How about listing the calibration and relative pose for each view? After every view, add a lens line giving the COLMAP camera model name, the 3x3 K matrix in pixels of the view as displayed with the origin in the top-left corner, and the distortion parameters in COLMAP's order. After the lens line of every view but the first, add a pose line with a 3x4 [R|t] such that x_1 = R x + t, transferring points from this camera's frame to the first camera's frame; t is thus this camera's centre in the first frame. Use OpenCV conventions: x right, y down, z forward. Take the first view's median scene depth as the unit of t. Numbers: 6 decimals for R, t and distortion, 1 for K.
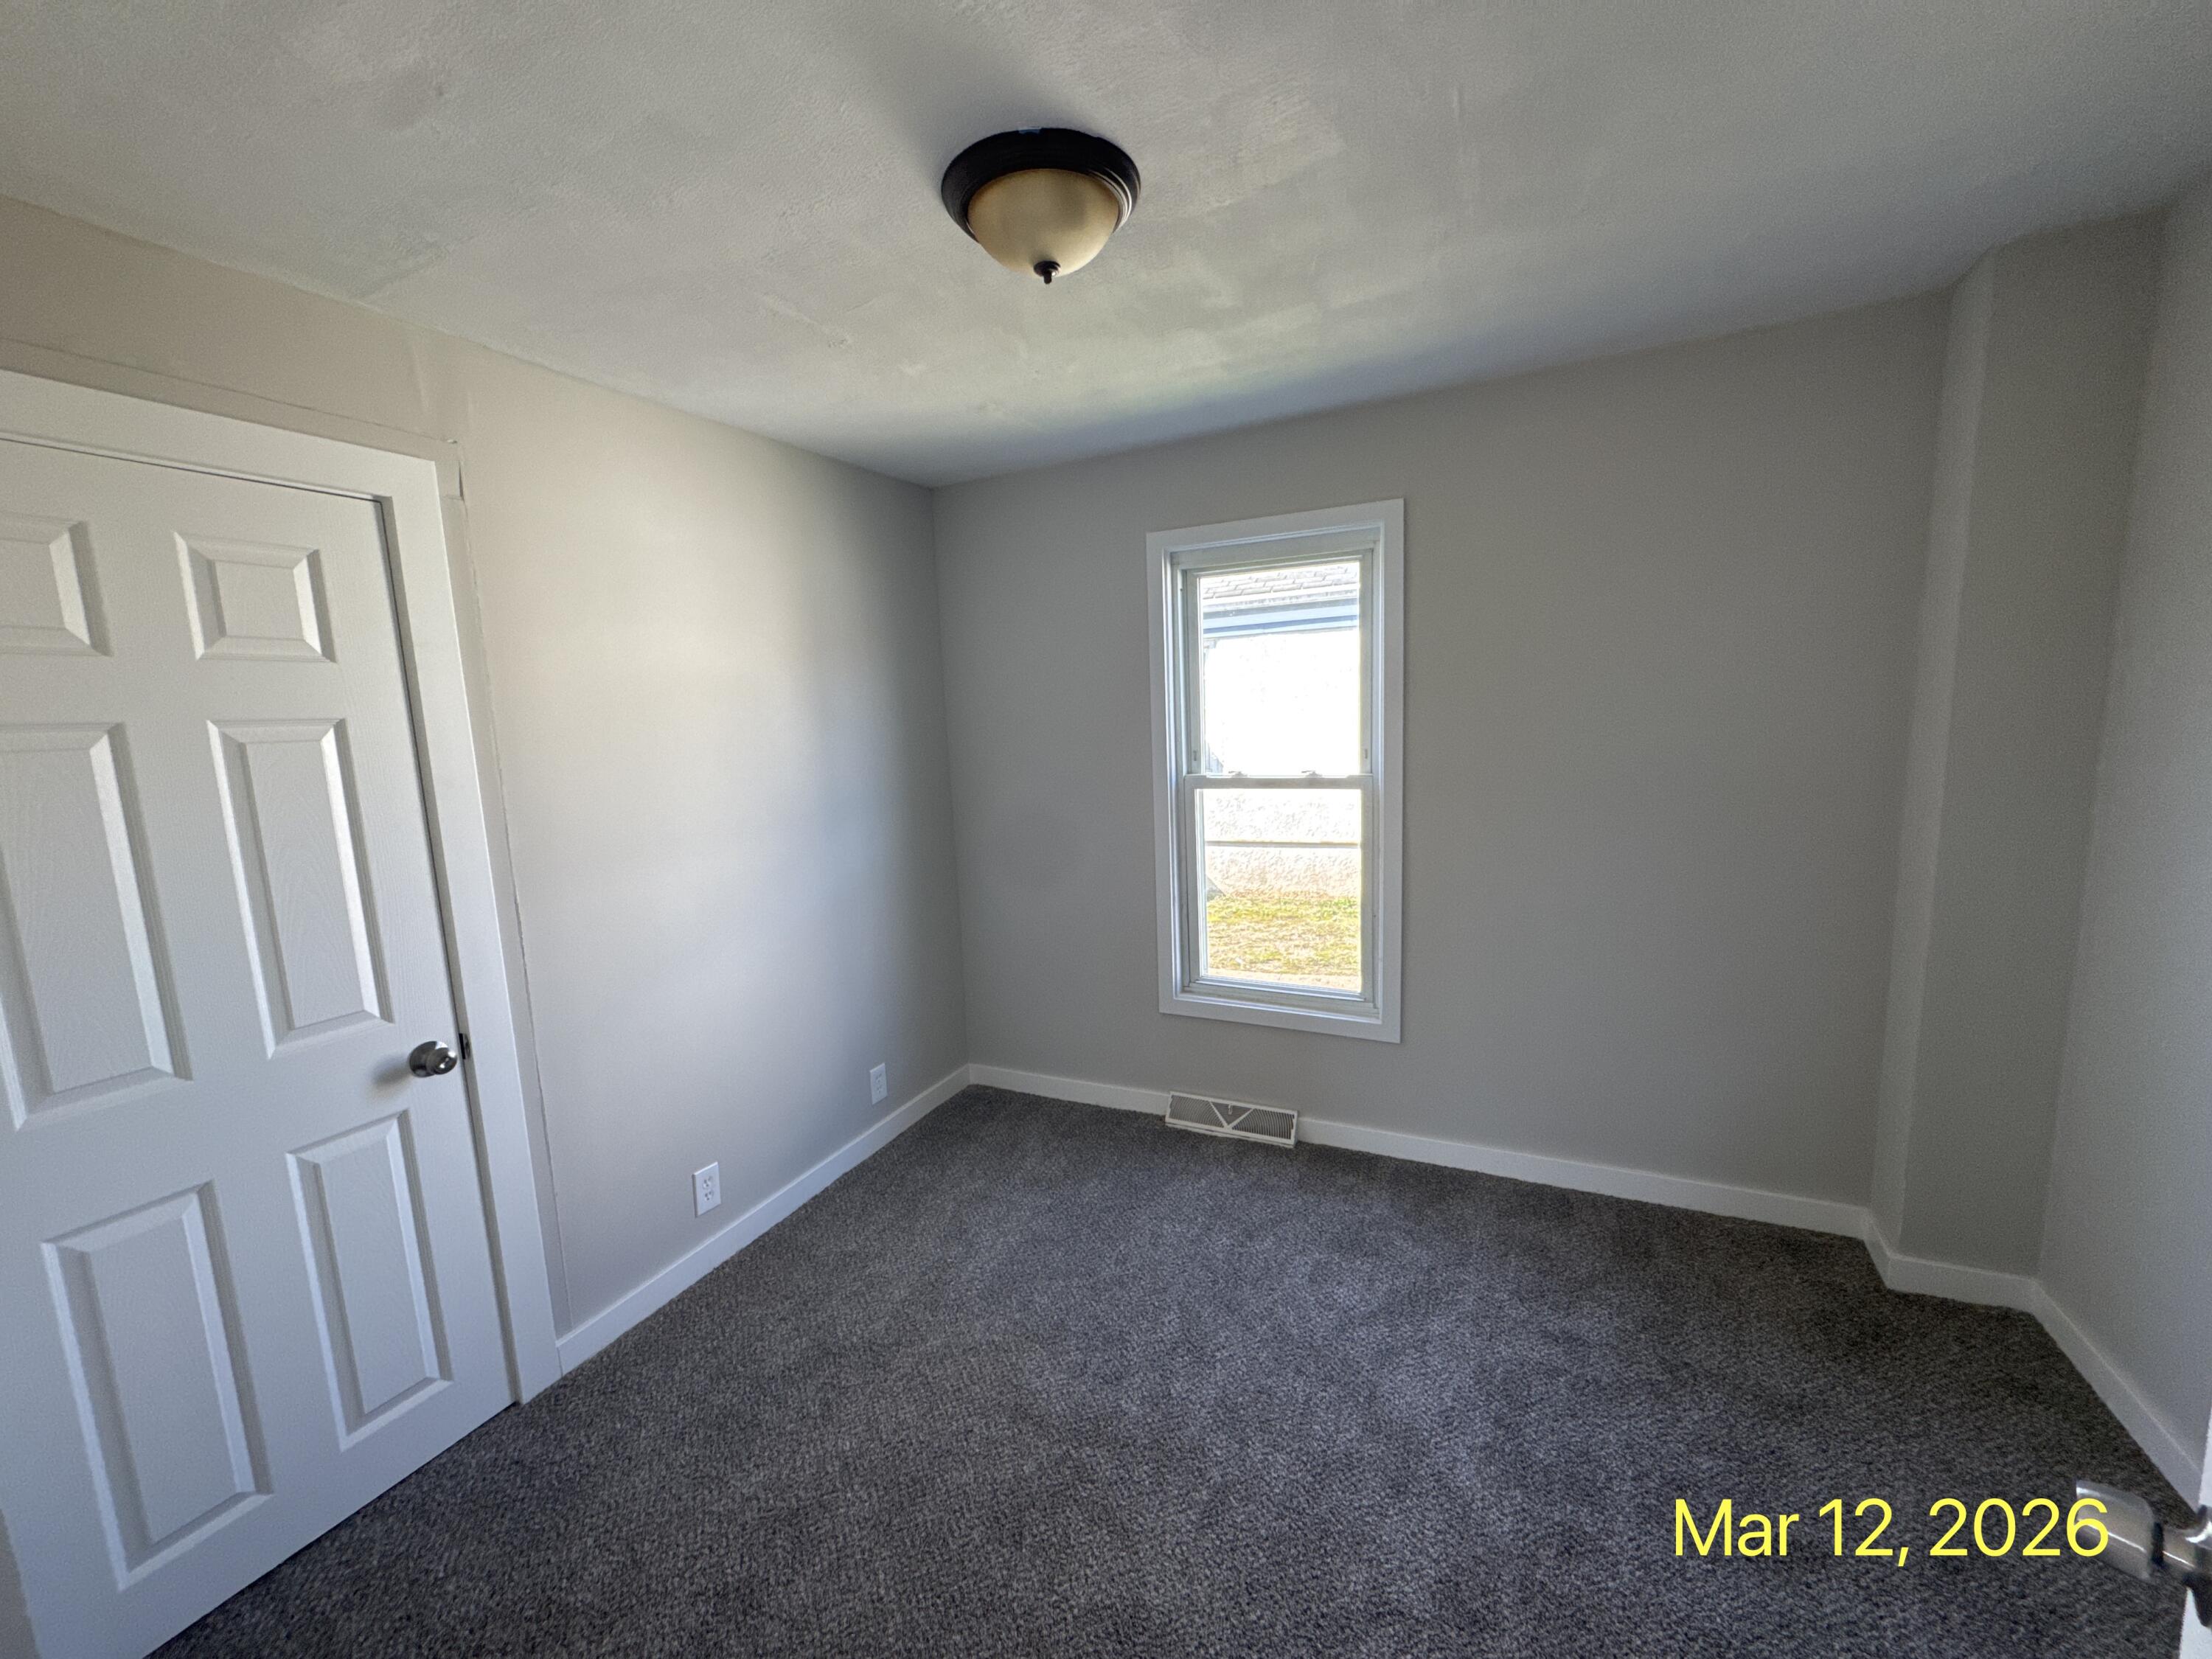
lens RADIAL K [[878.1, 0, 1106.0], [0, 878.1, 829.5], [0, 0, 1]] dist [0.000254, -0.000012]
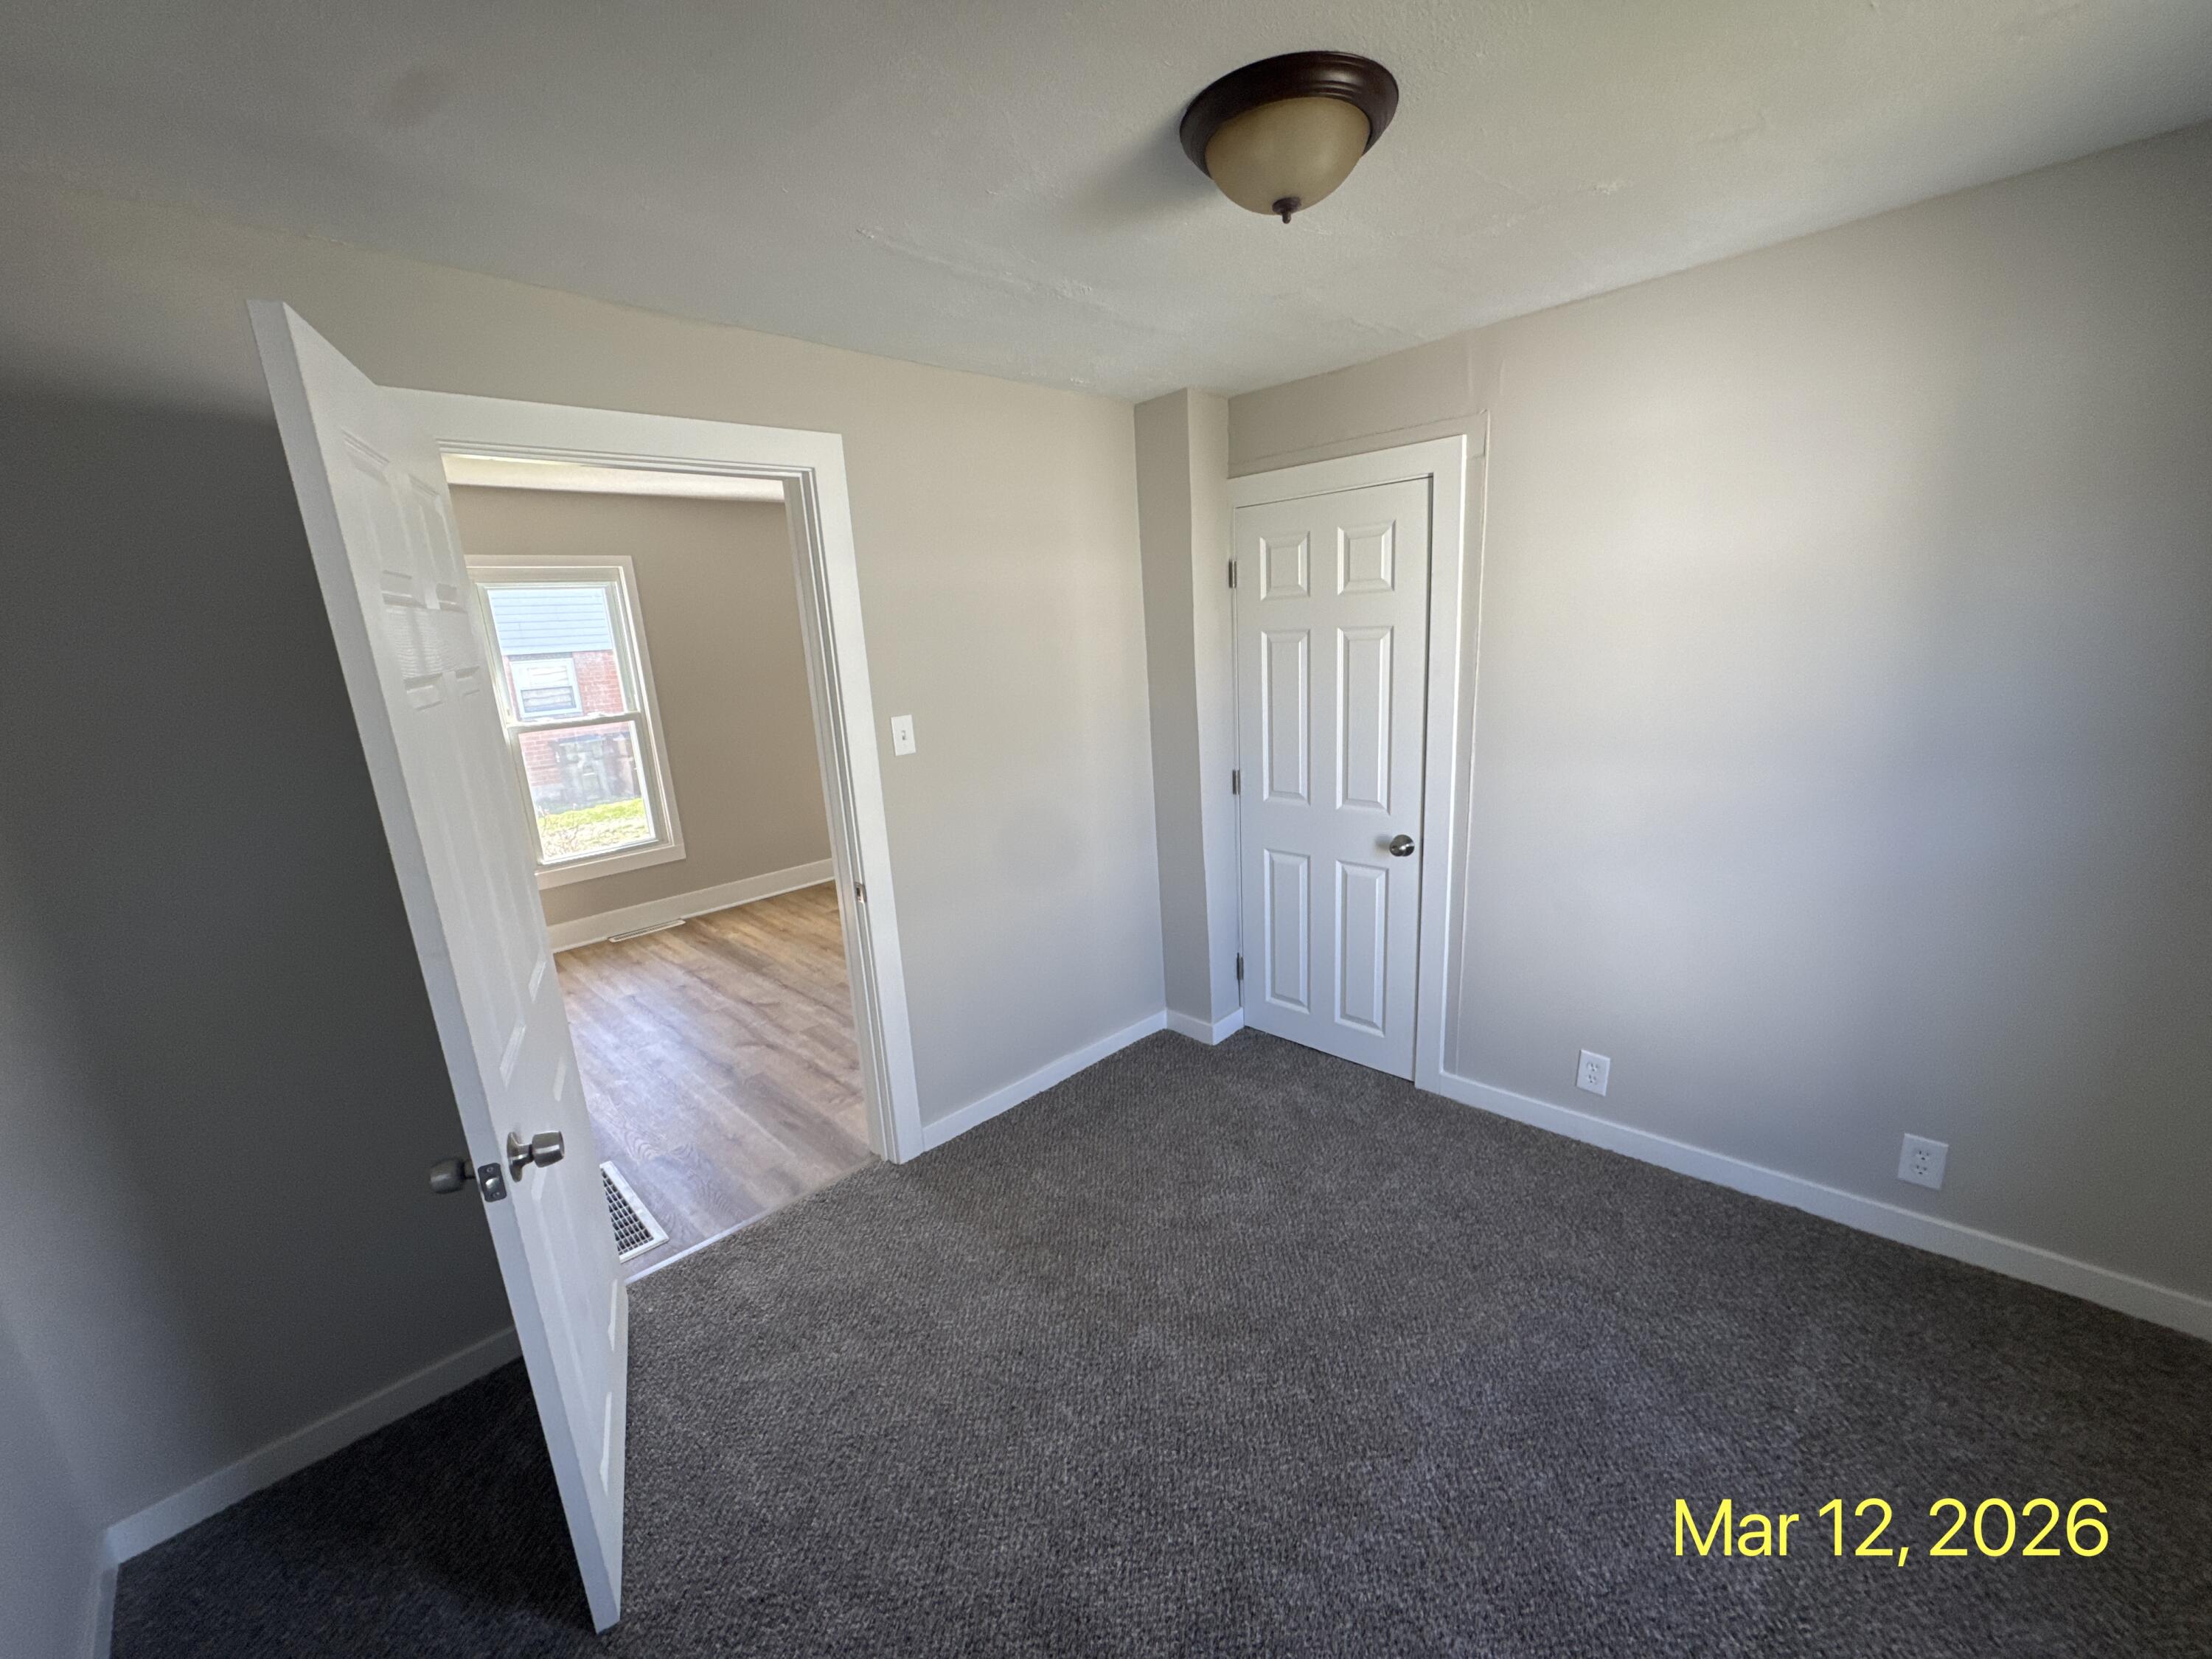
lens RADIAL K [[865.2, 0, 1106.0], [0, 865.2, 829.5], [0, 0, 1]] dist [-0.001364, -0.000199]
pose [[-0.303925, 0.278947, -0.910944, 0.805851], [-0.057051, 0.949130, 0.309674, -0.218158], [0.950986, 0.146088, -0.272550, 0.917780]]
